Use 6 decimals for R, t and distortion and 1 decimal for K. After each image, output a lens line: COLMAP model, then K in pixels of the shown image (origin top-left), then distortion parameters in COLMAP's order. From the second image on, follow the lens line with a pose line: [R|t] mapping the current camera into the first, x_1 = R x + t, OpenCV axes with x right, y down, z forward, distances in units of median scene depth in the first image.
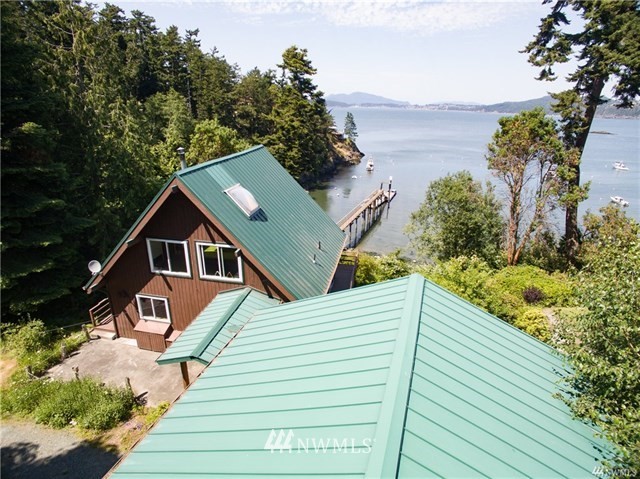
lens RADIAL K [[370.5, 0, 320.0], [0, 370.5, 239.5], [0, 0, 1]] dist [-0.125334, 0.086133]
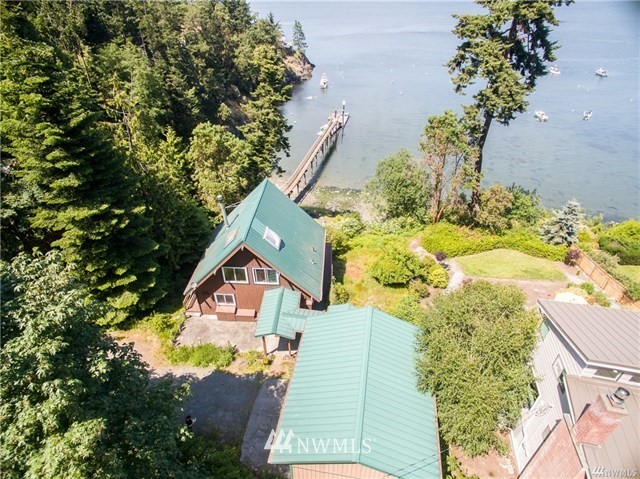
lens RADIAL K [[370.5, 0, 320.0], [0, 370.5, 239.5], [0, 0, 1]] dist [-0.125334, 0.086133]
pose [[0.990074, -0.090023, 0.107931, -0.086424], [0.058348, 0.961909, 0.267070, -0.275014], [-0.127862, -0.258122, 0.957614, -0.354915]]
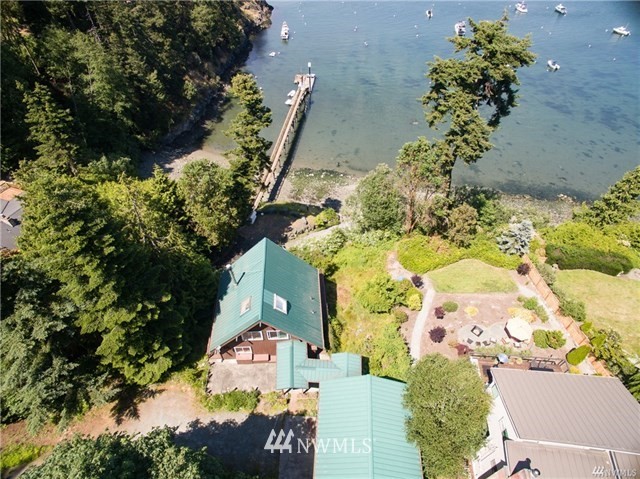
lens RADIAL K [[370.5, 0, 320.0], [0, 370.5, 239.5], [0, 0, 1]] dist [-0.125334, 0.086133]
pose [[0.969364, -0.175682, 0.171667, -0.141894], [0.083707, 0.893326, 0.441545, -0.657511], [-0.230926, -0.413648, 0.880664, -0.365956]]
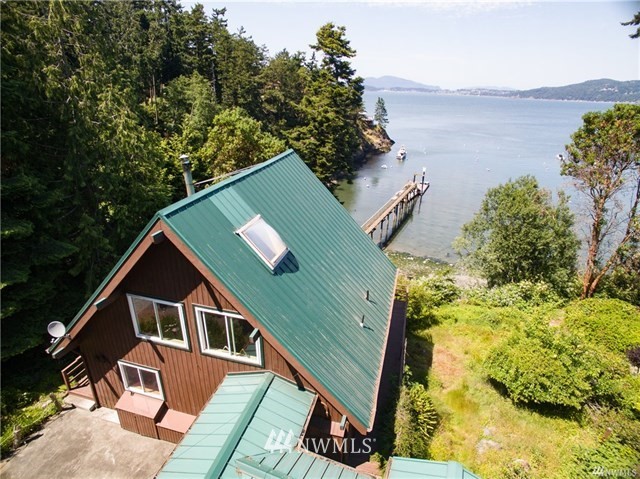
lens RADIAL K [[370.5, 0, 320.0], [0, 370.5, 239.5], [0, 0, 1]] dist [-0.125334, 0.086133]
pose [[0.997401, 0.033267, -0.063909, -0.030079], [-0.030644, 0.998665, 0.041580, -0.070207], [0.065207, -0.039513, 0.997089, 0.155789]]
